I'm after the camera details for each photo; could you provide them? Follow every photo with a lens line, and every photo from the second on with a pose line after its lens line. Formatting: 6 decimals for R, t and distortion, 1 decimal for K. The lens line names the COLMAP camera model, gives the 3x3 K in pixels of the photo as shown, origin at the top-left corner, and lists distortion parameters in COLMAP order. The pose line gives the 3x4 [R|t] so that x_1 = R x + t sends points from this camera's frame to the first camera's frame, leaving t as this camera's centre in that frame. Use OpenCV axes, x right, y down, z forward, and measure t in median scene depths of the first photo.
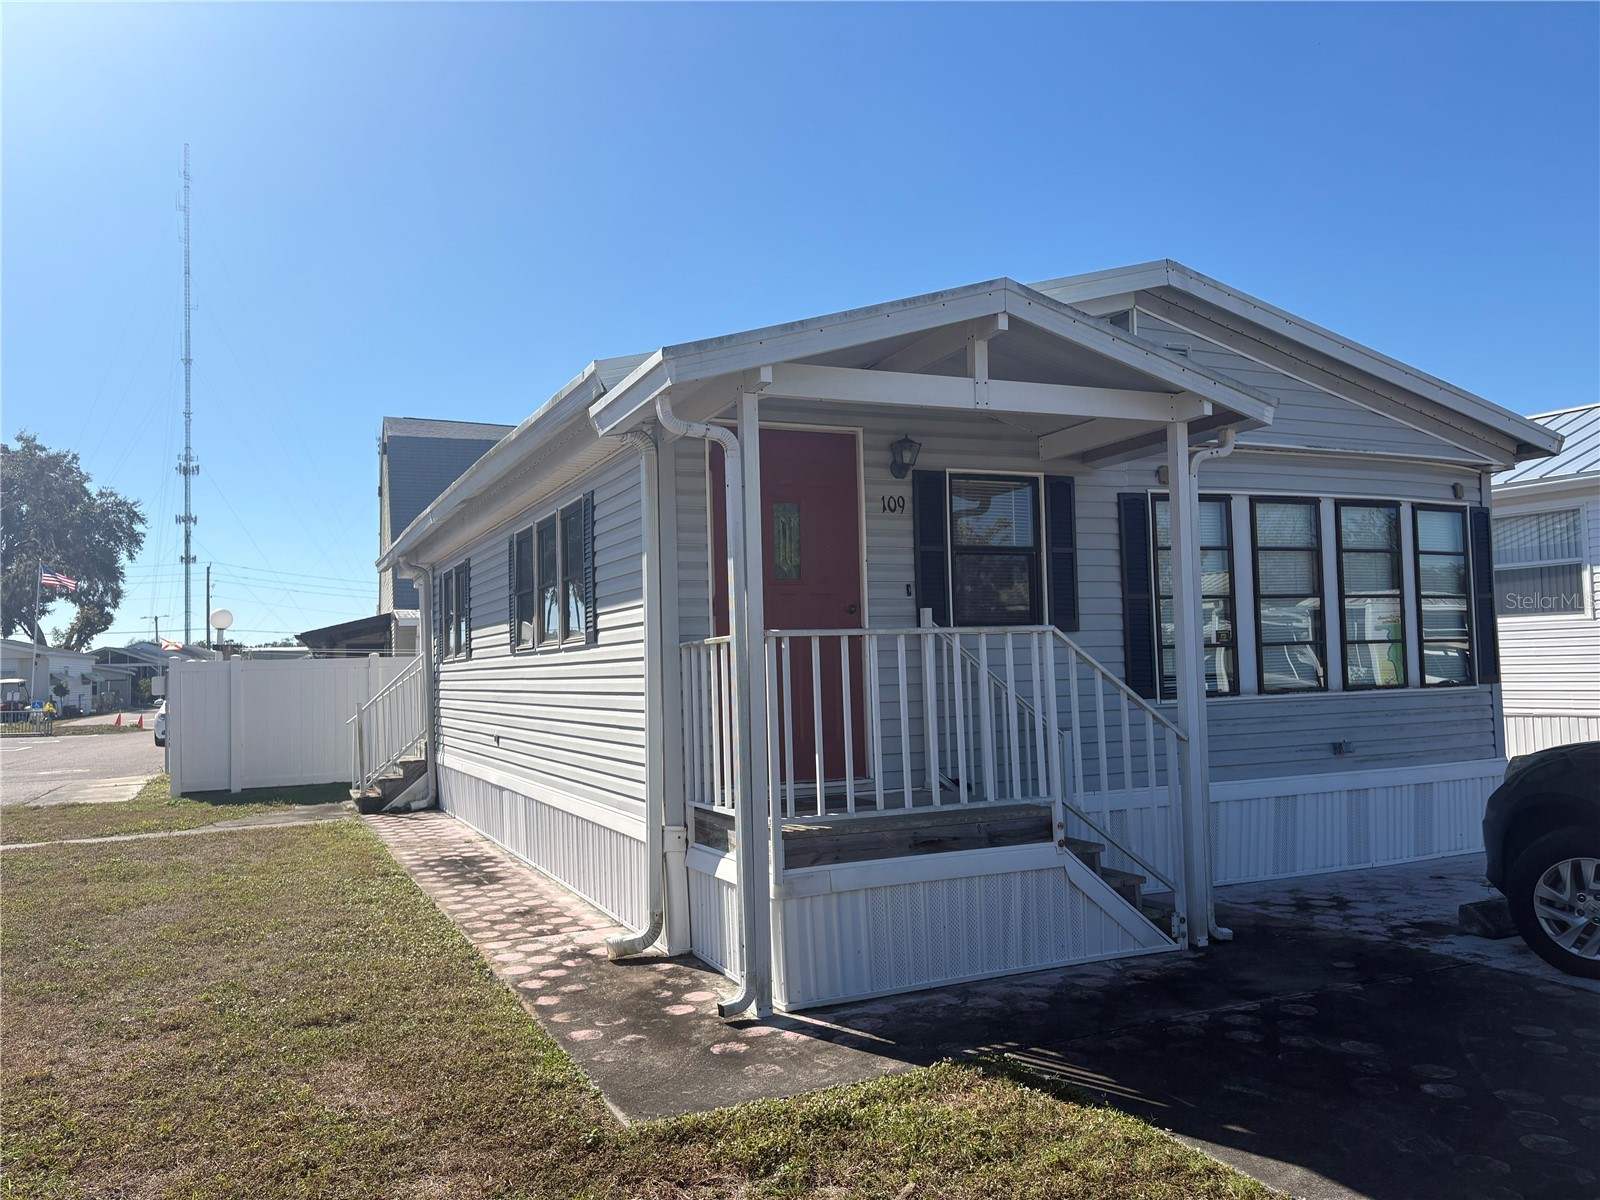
lens RADIAL K [[1233.3, 0, 800.0], [0, 1233.3, 600.0], [0, 0, 1]] dist [-0.000570, -0.002770]
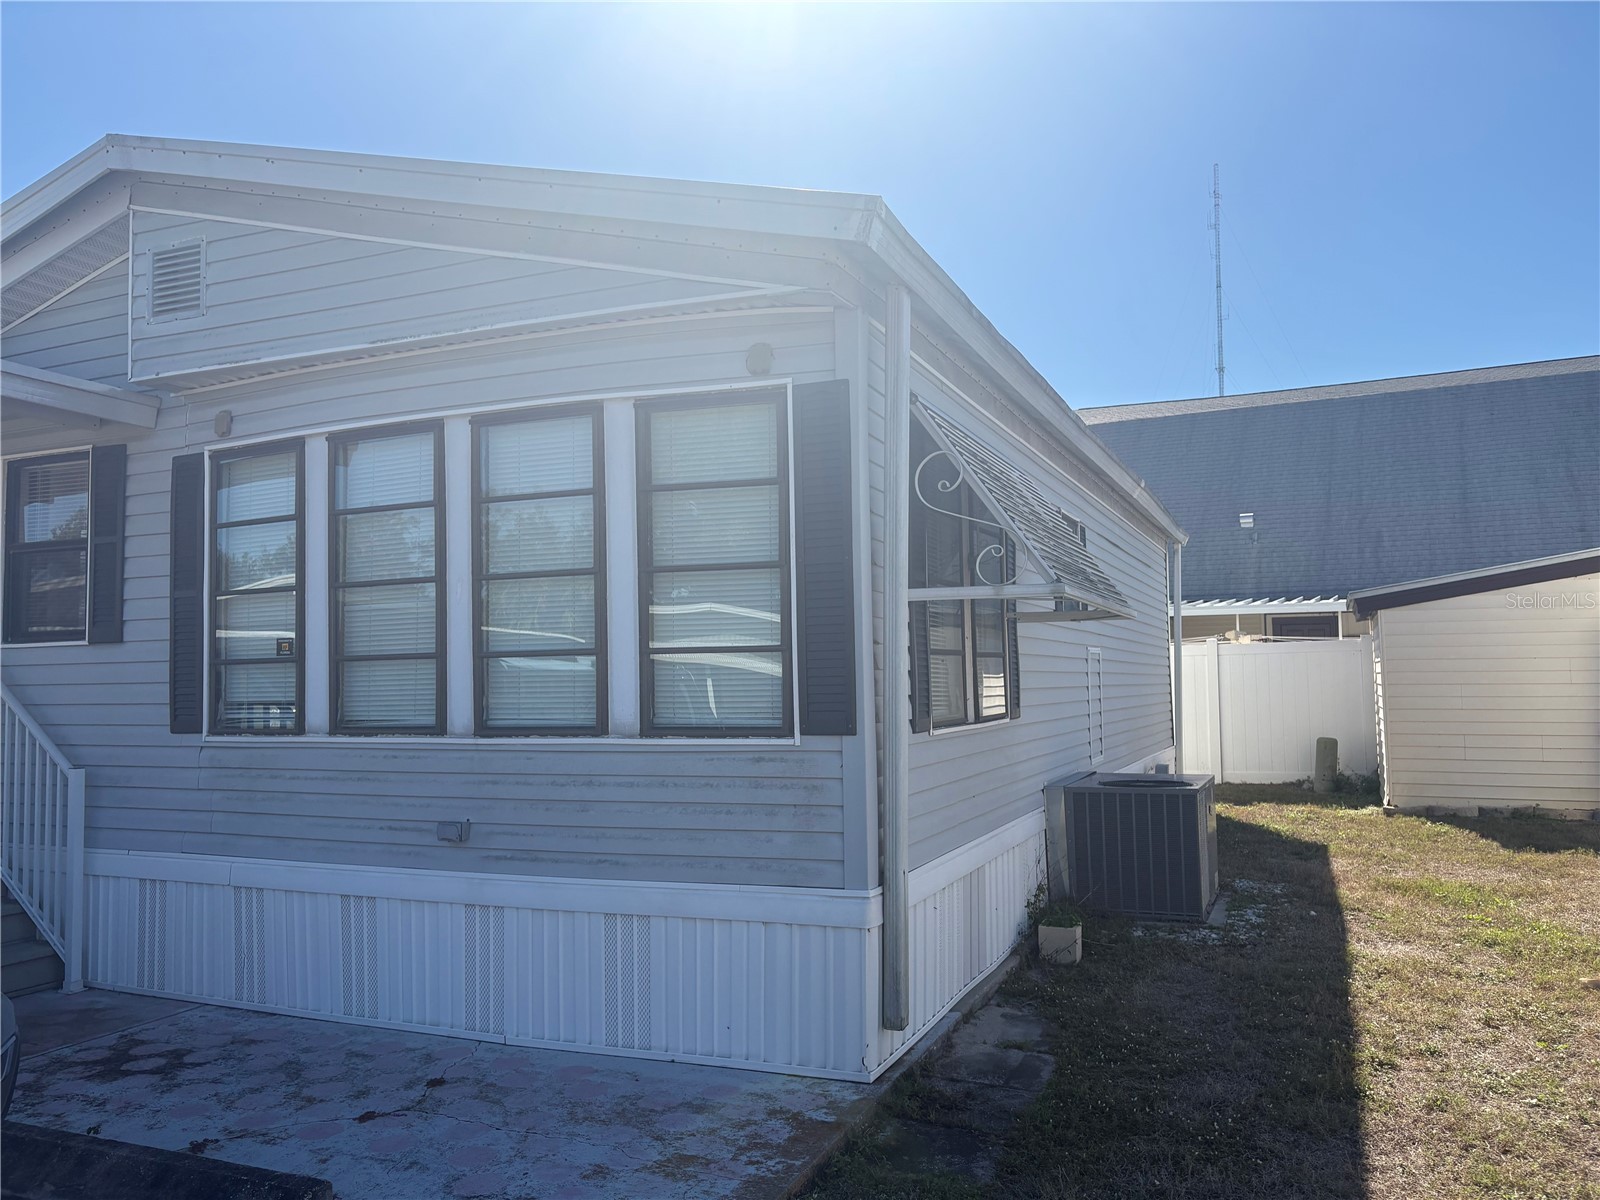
lens RADIAL K [[1233.3, 0, 800.0], [0, 1233.3, 600.0], [0, 0, 1]] dist [-0.000570, -0.002770]
pose [[0.685999, -0.030815, -0.726949, 1.010456], [0.034700, 0.999351, -0.009617, 0.019615], [0.726774, -0.018628, 0.686624, 0.723822]]
